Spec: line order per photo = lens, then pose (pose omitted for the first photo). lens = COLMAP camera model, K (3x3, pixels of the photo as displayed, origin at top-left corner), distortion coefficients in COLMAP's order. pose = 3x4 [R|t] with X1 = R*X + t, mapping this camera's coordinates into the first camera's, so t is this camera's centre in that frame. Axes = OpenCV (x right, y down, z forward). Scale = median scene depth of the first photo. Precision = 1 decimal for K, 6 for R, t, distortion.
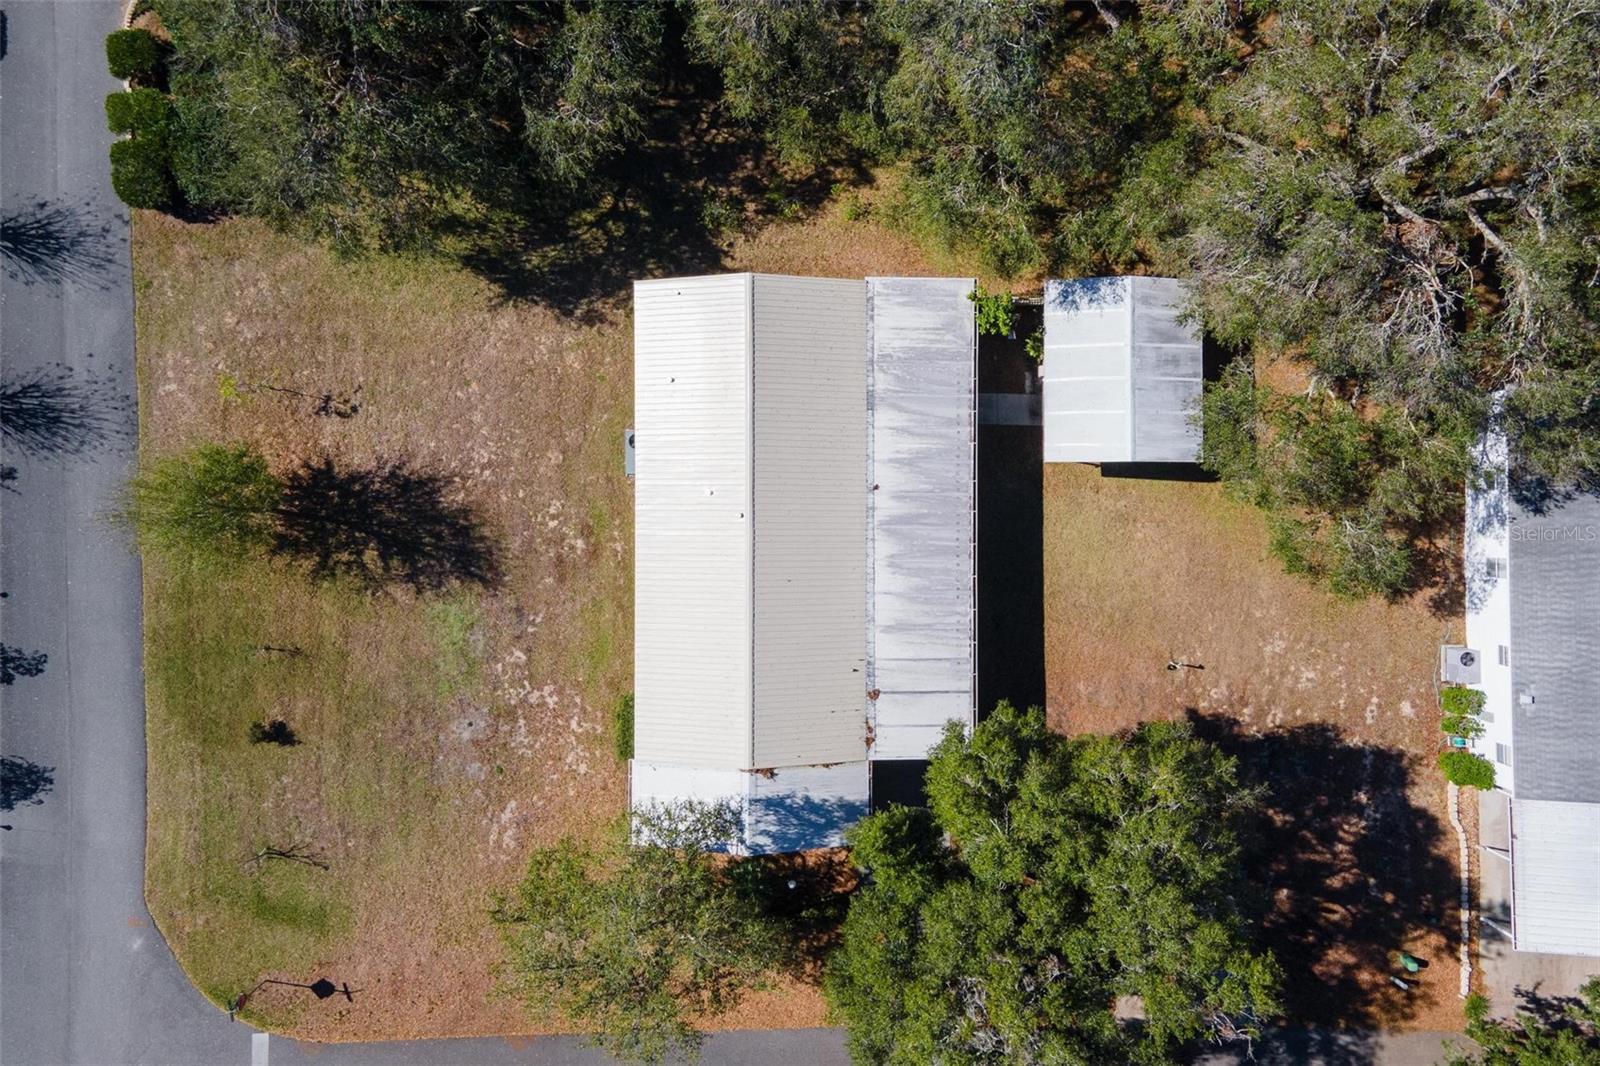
lens RADIAL K [[1144.8, 0, 800.1], [0, 1144.8, 507.9], [0, 0, 1]] dist [0.036760, -0.000841]
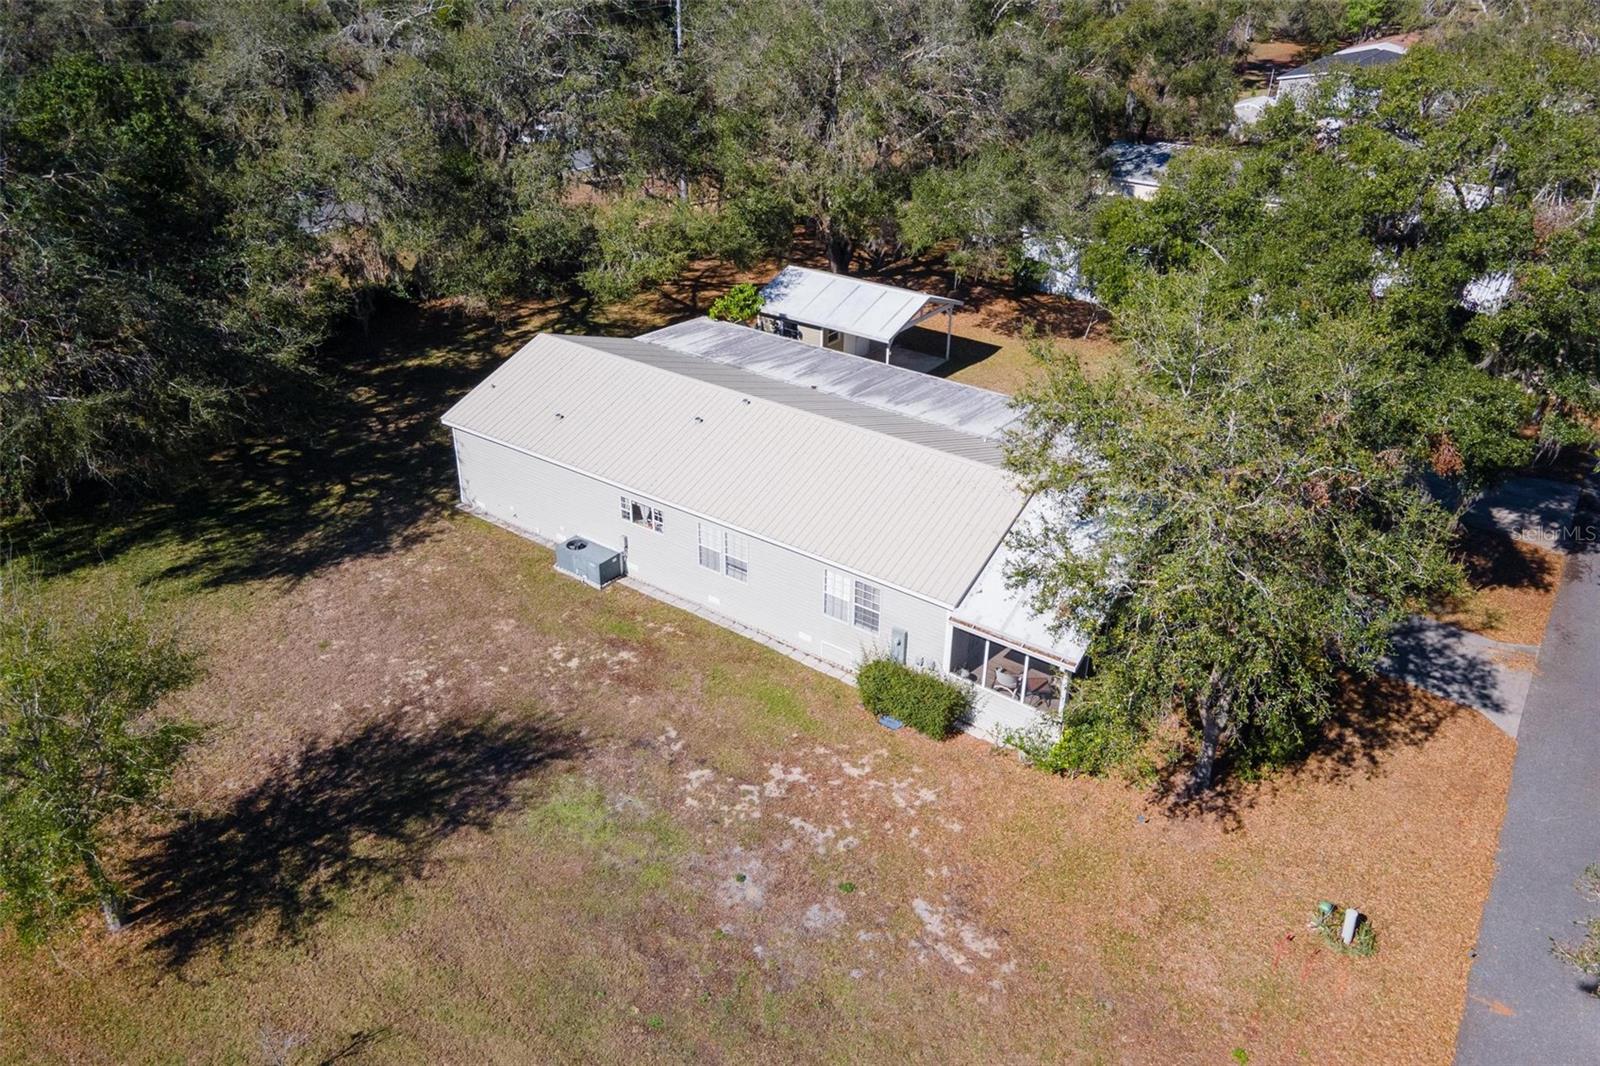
lens RADIAL K [[1151.4, 0, 809.9], [0, 1151.4, 531.1], [0, 0, 1]] dist [0.038969, -0.001077]
pose [[0.572171, -0.391148, 0.720849, -0.576943], [0.820039, 0.286219, -0.495595, 0.421986], [-0.012470, 0.874690, 0.484523, 0.617423]]
